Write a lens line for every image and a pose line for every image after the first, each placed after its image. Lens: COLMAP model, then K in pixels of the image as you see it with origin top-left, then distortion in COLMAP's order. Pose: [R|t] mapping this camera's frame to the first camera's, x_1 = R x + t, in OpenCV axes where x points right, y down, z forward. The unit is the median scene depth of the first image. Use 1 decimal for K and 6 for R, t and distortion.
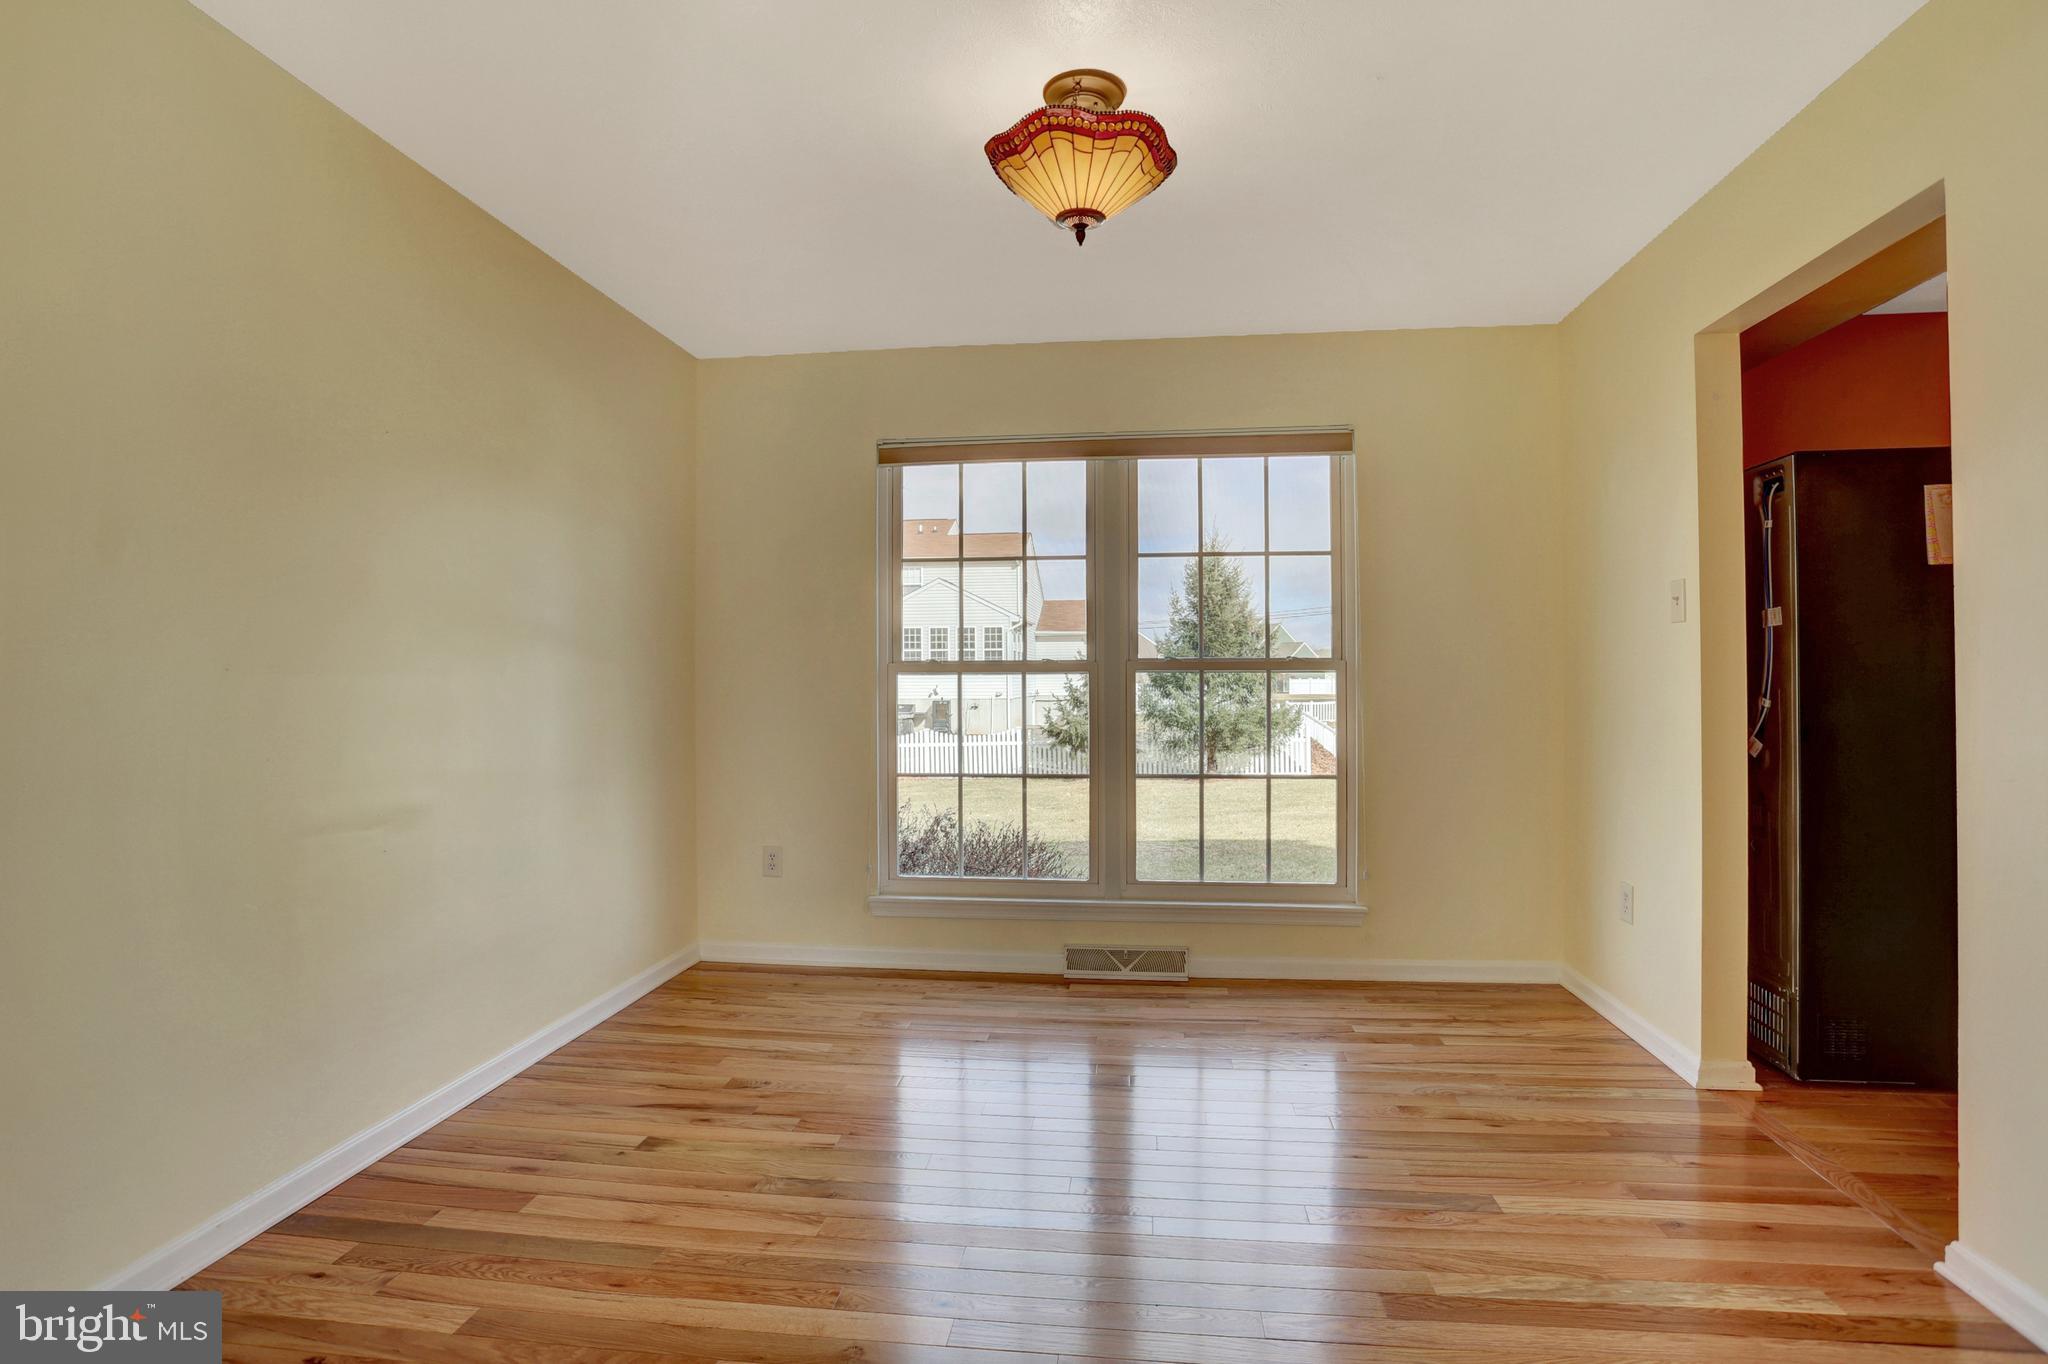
lens RADIAL K [[995.0, 0, 1027.1], [0, 995.0, 677.0], [0, 0, 1]] dist [-0.081497, 0.037607]
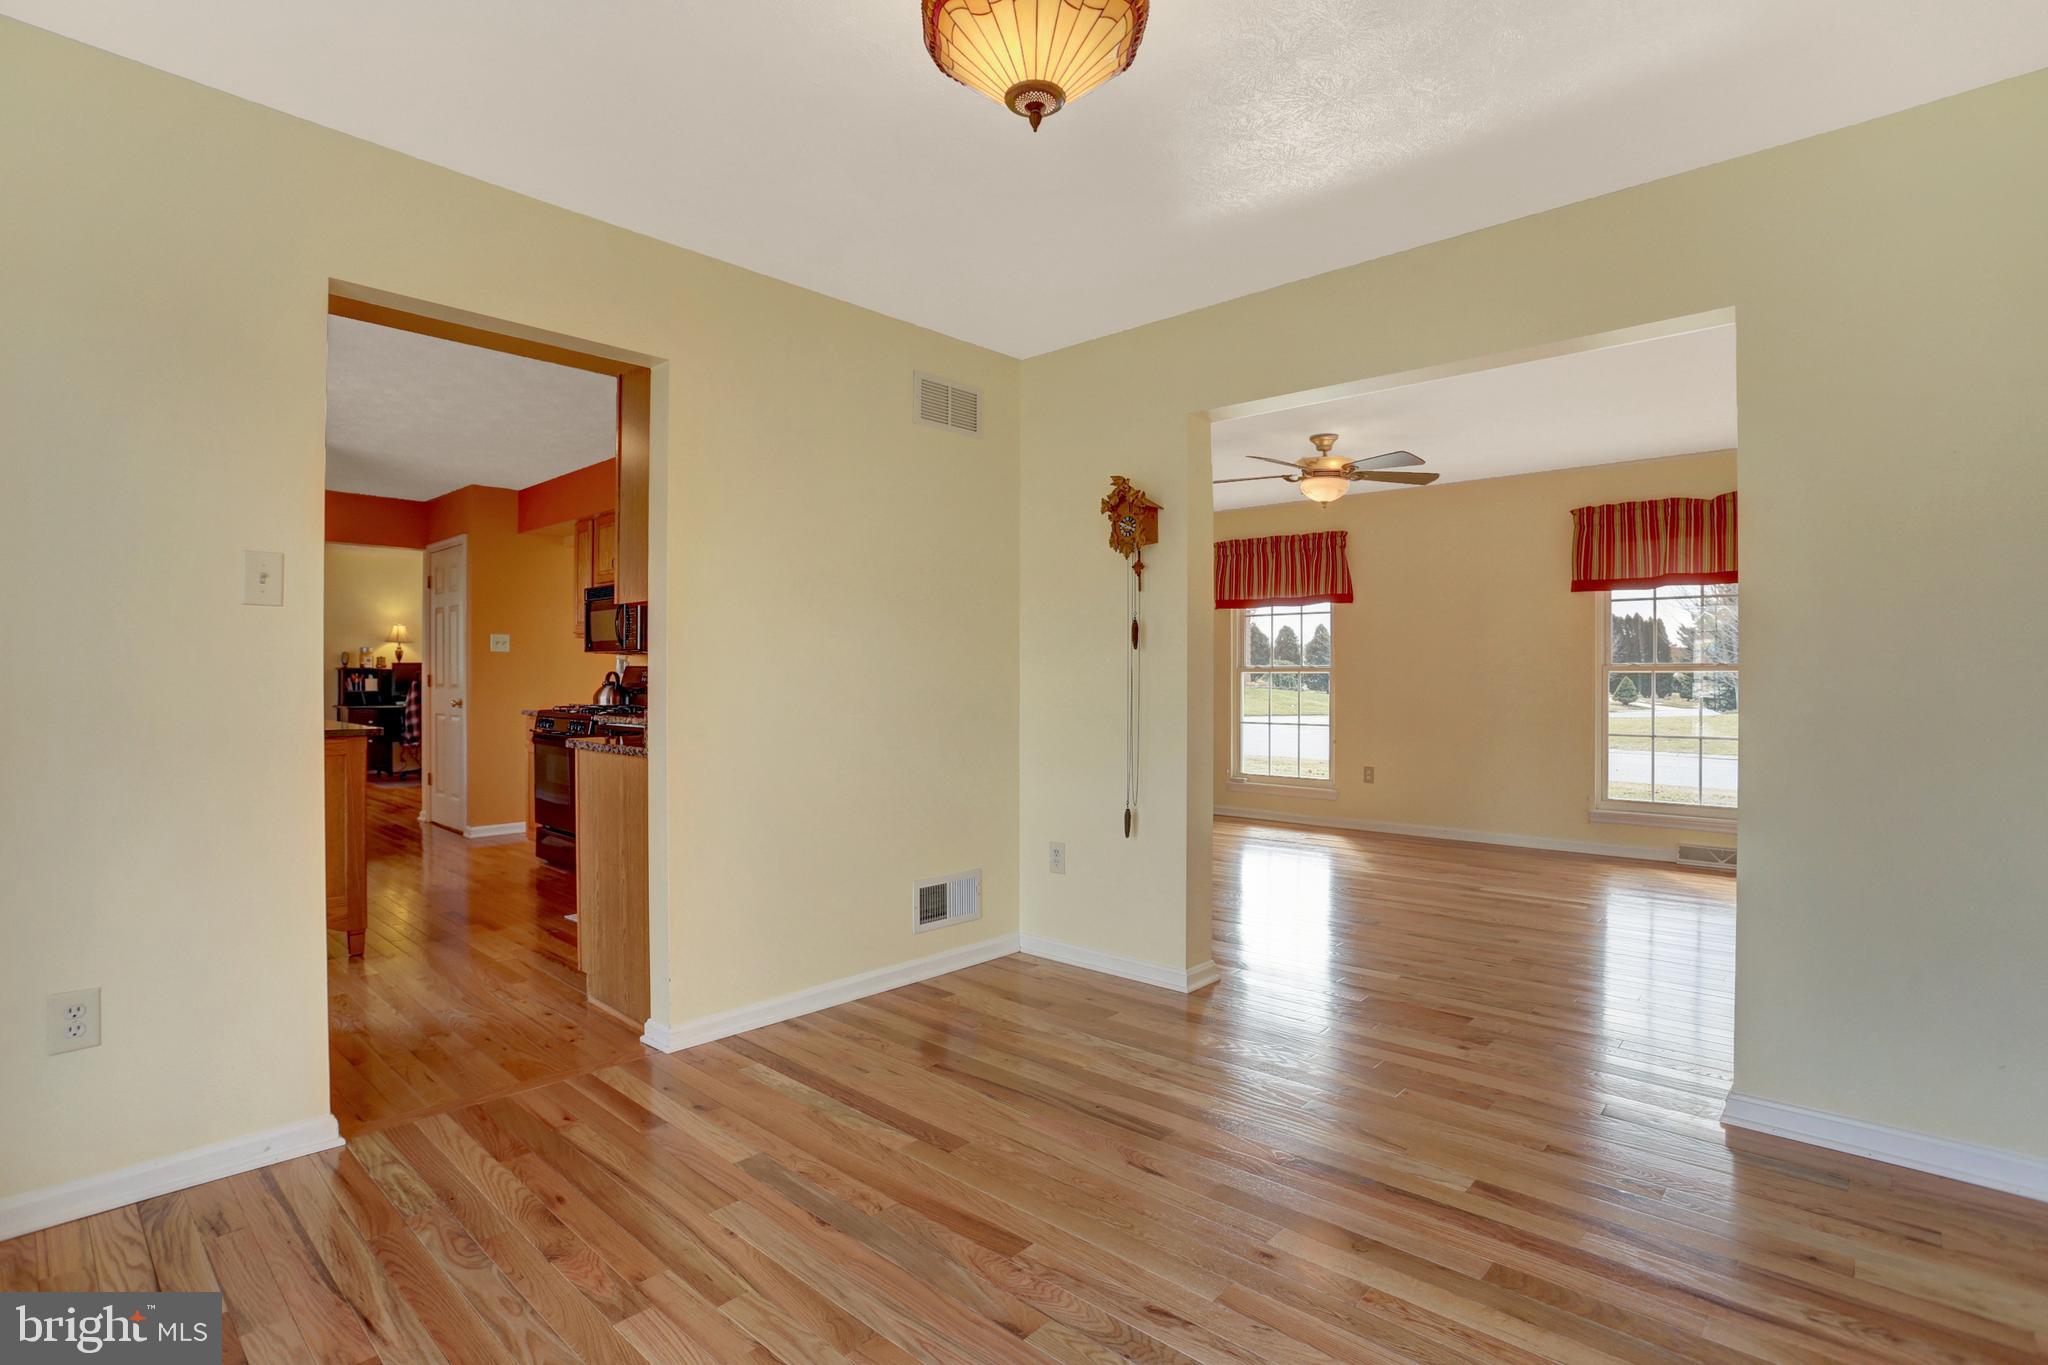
lens RADIAL K [[995.0, 0, 1027.1], [0, 995.0, 677.5], [0, 0, 1]] dist [-0.081497, 0.037607]
pose [[-0.815823, 0.003392, 0.578292, -0.399828], [0.001411, 0.999991, -0.003875, 0.003011], [-0.578300, -0.002345, -0.815821, 1.646303]]
